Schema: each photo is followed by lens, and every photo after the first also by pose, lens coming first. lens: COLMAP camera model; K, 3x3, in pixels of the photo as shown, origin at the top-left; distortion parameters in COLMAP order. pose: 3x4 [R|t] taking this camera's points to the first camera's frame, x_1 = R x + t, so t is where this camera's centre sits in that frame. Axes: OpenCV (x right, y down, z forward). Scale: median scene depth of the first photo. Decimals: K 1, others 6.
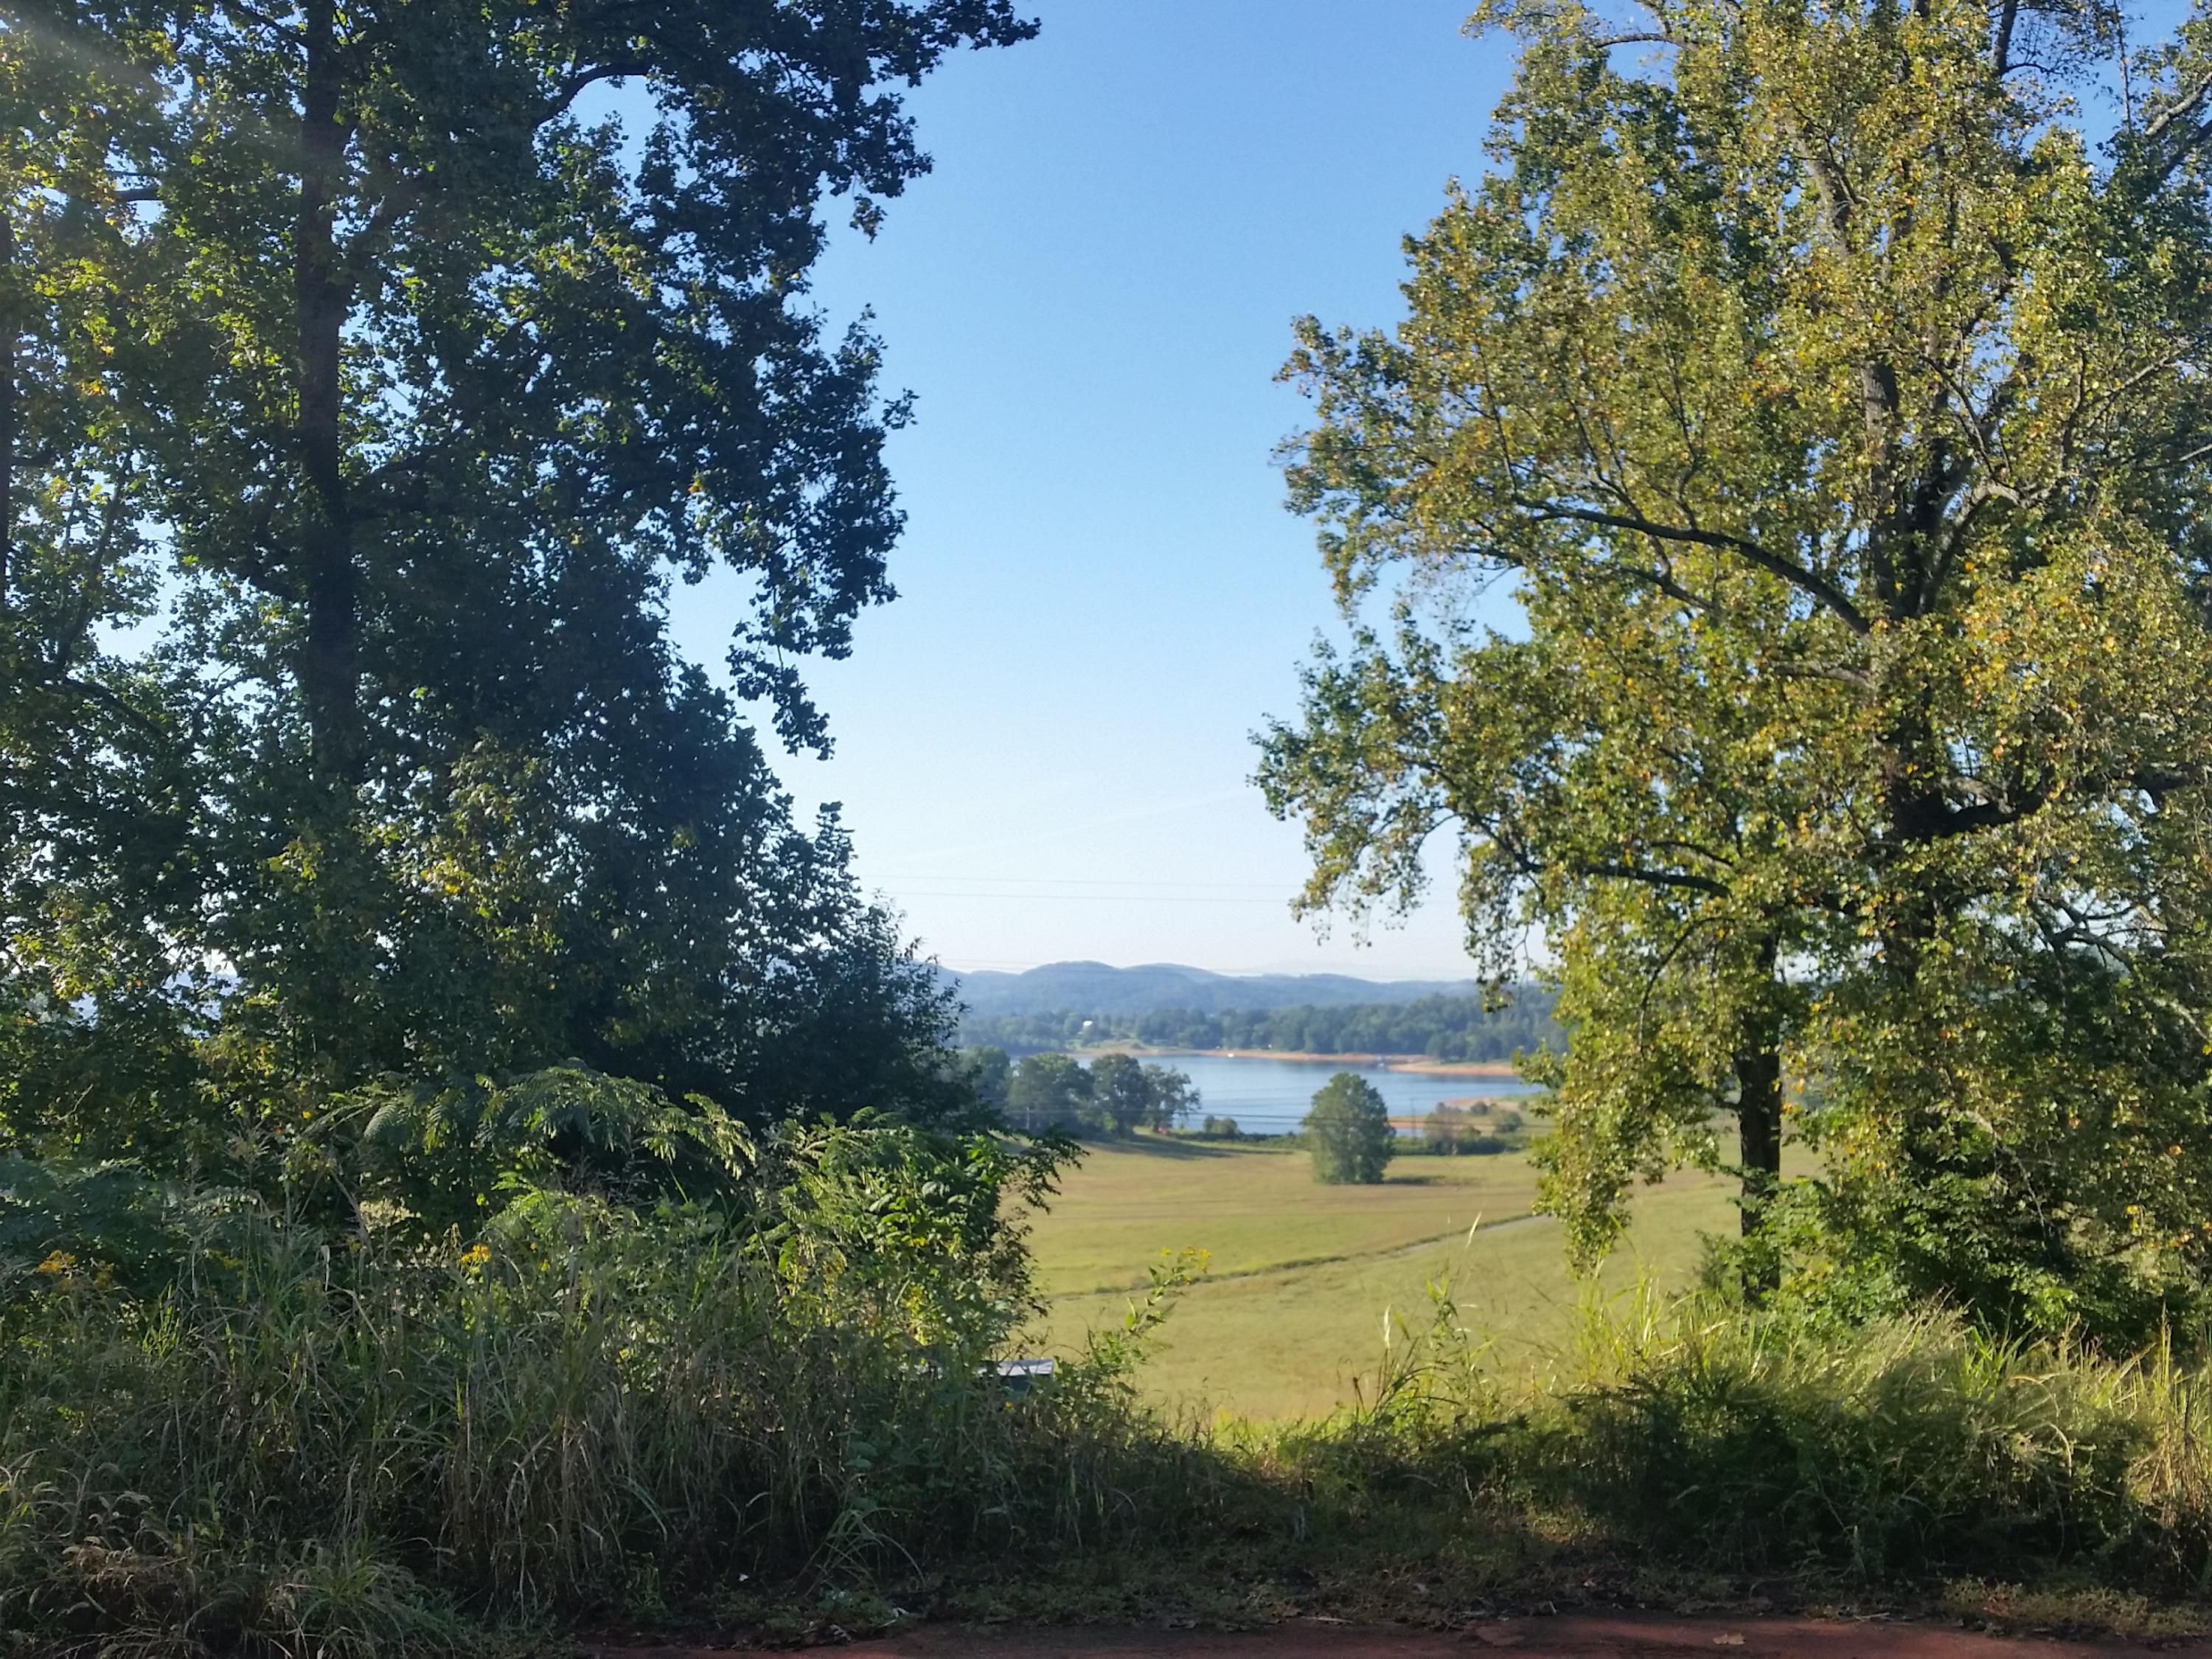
lens RADIAL K [[2630.6, 0, 1060.1], [0, 2630.6, 788.0], [0, 0, 1]] dist [0.024705, 0.022128]
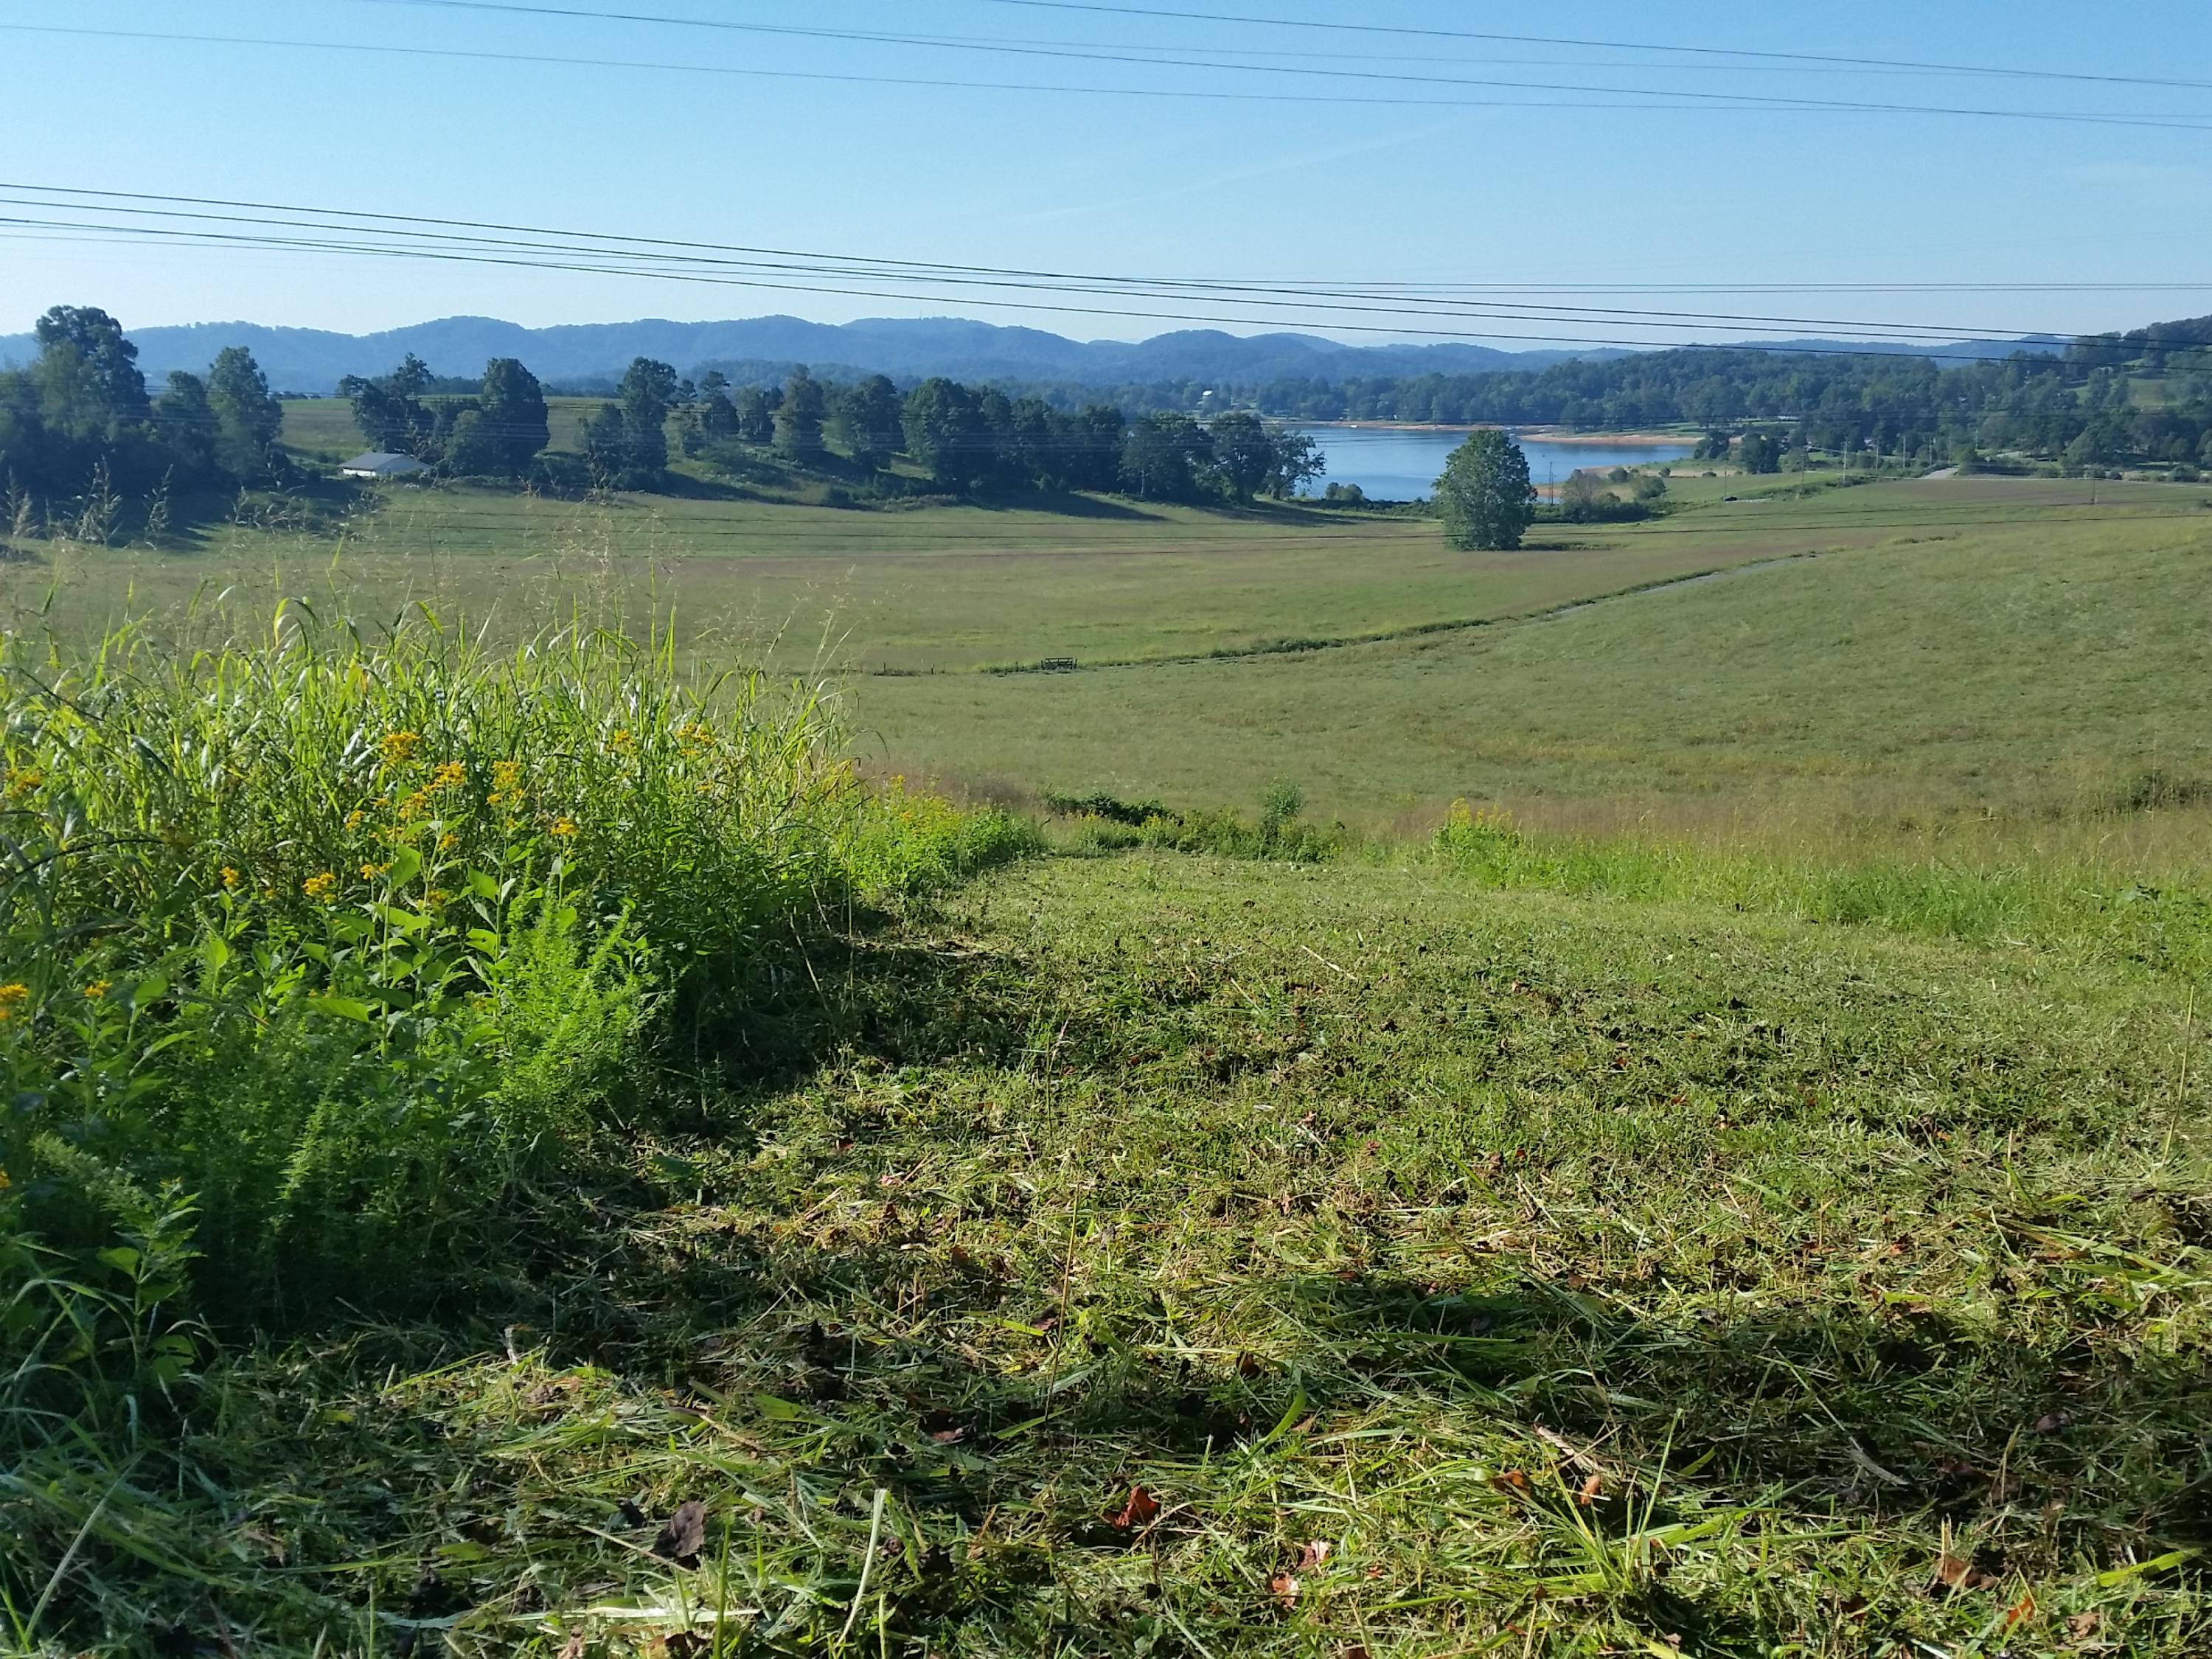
lens RADIAL K [[2383.4, 0, 1096.2], [0, 2383.4, 856.5], [0, 0, 1]] dist [0.212254, -0.498754]
pose [[0.999388, 0.009572, -0.033642, 0.001595], [-0.000433, 0.965142, 0.261725, 0.031172], [0.034975, -0.261550, 0.964556, 0.137381]]
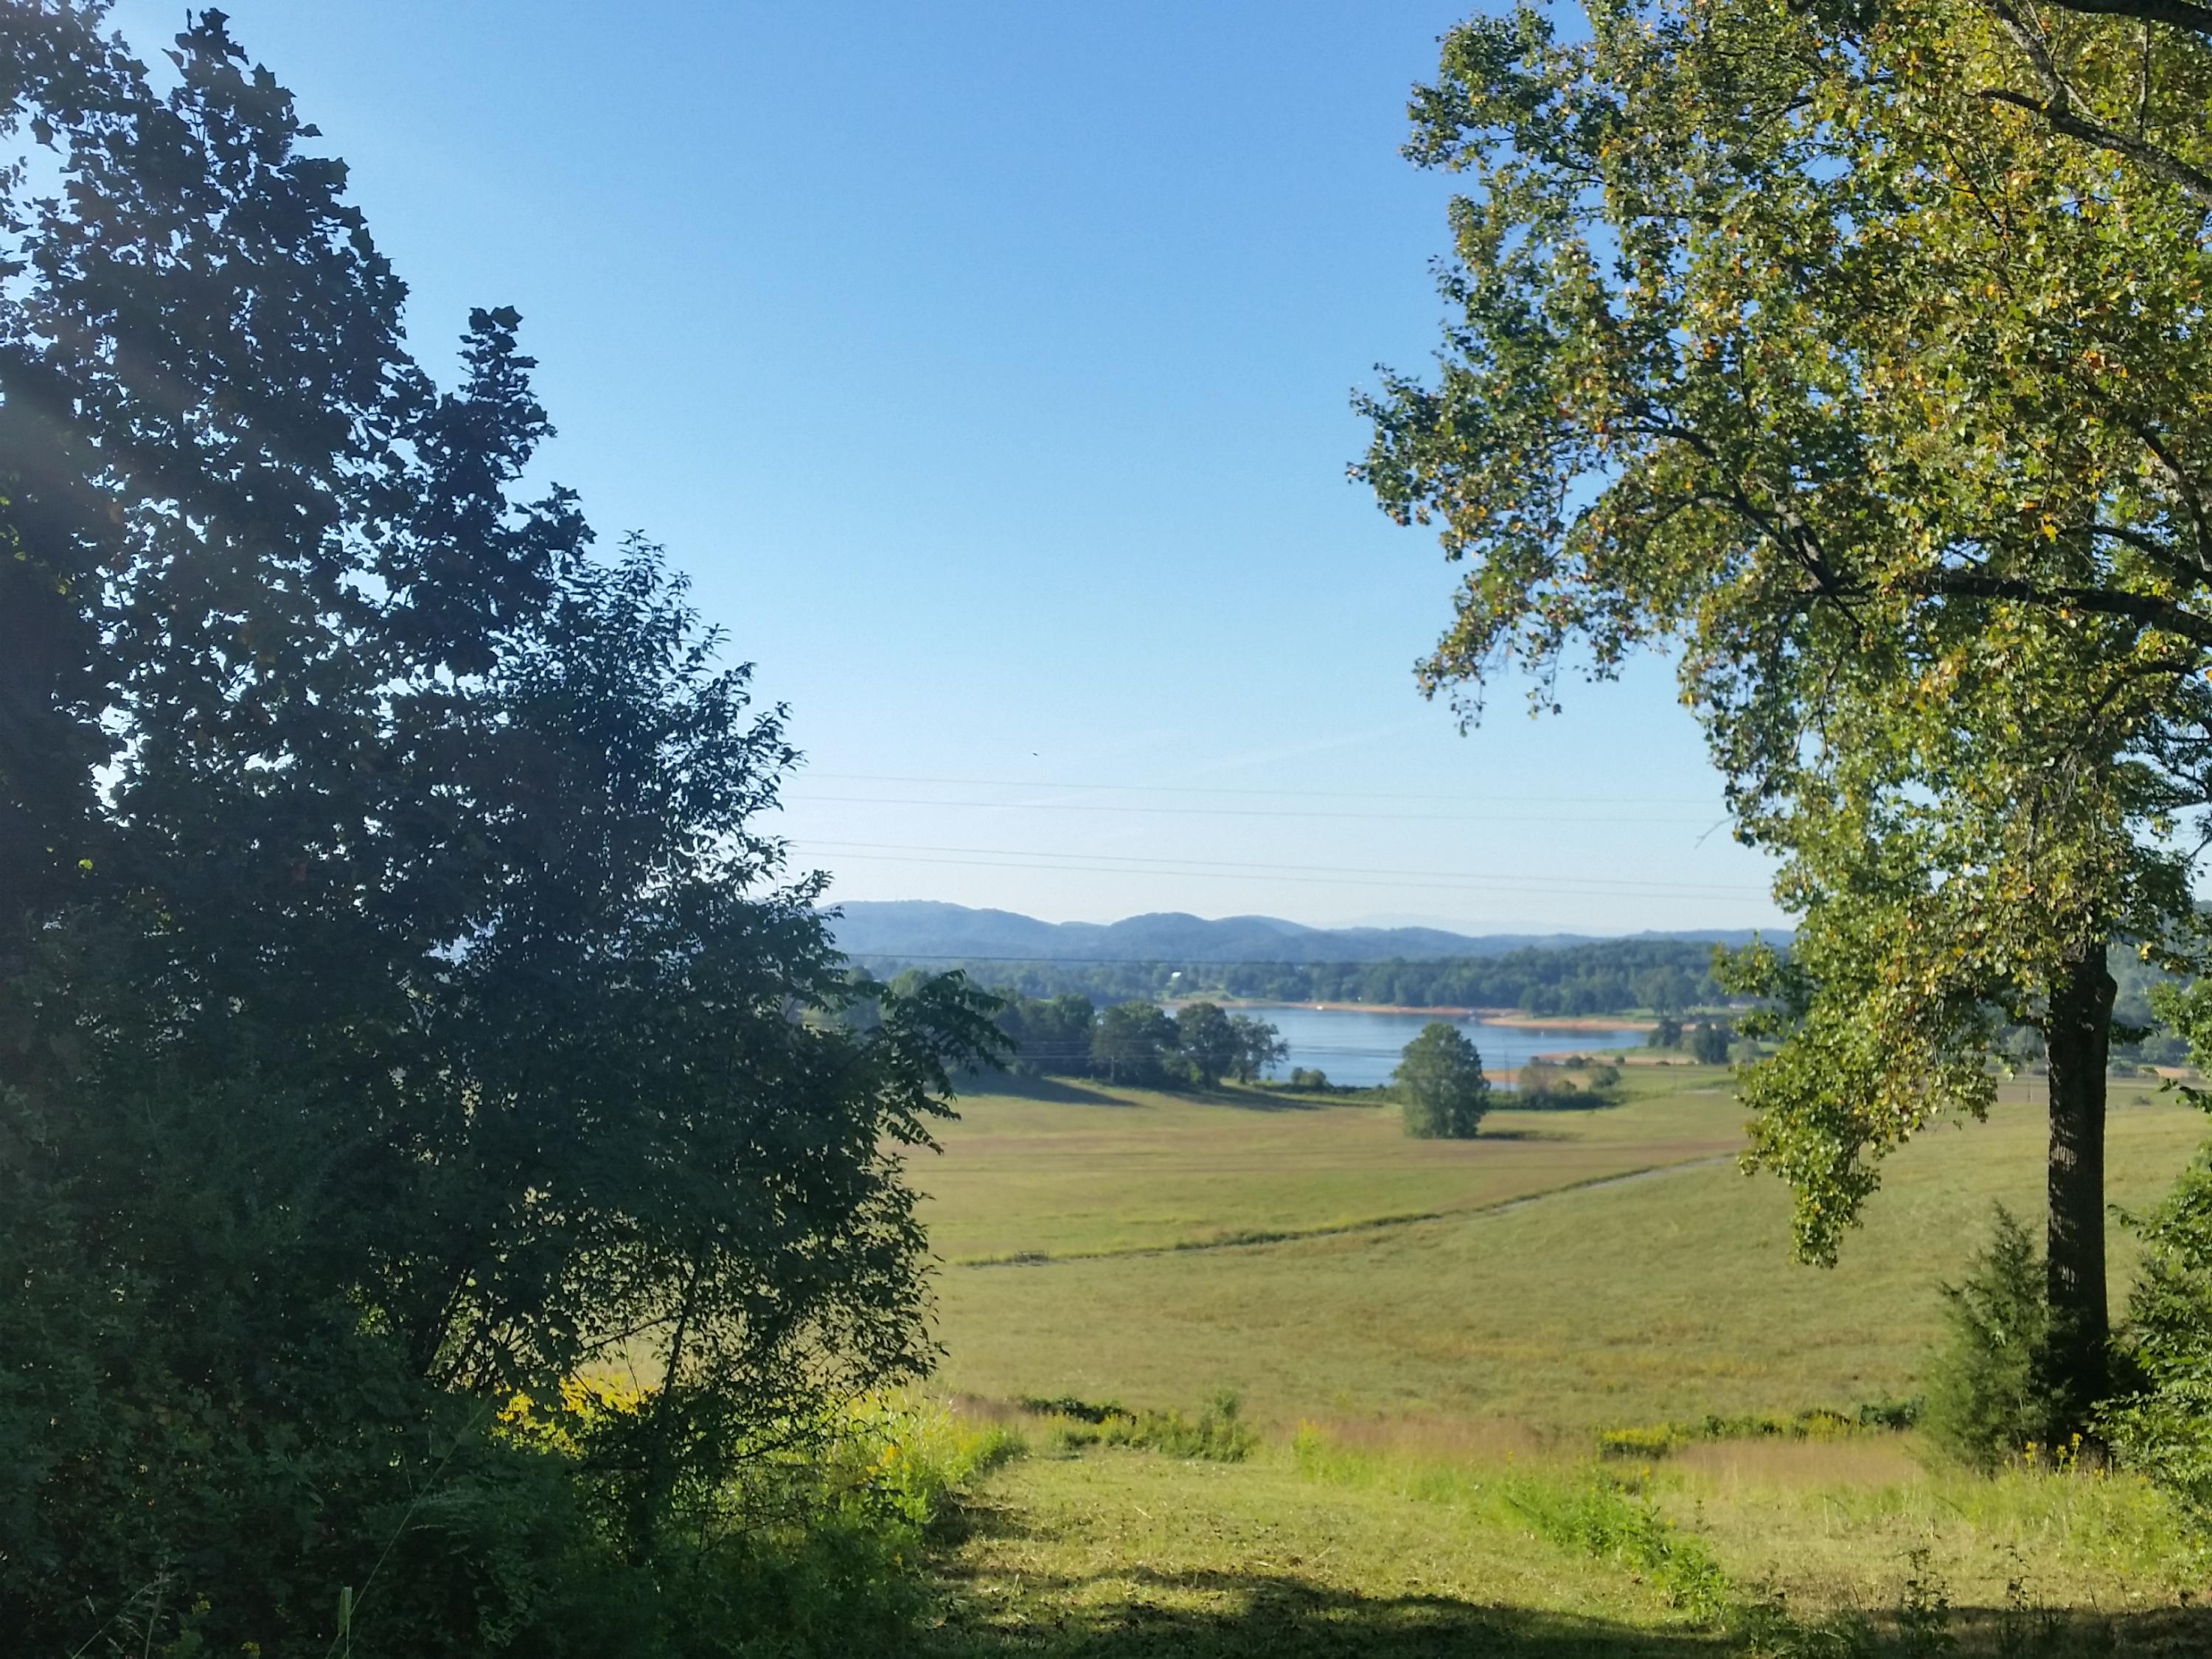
lens RADIAL K [[2523.6, 0, 1106.0], [0, 2523.6, 829.5], [0, 0, 1]] dist [0.172035, -0.309758]
pose [[0.999782, 0.005329, -0.020181, 0.004383], [-0.004755, 0.999586, 0.028380, 0.010725], [0.020323, -0.028278, 0.999393, 0.065858]]
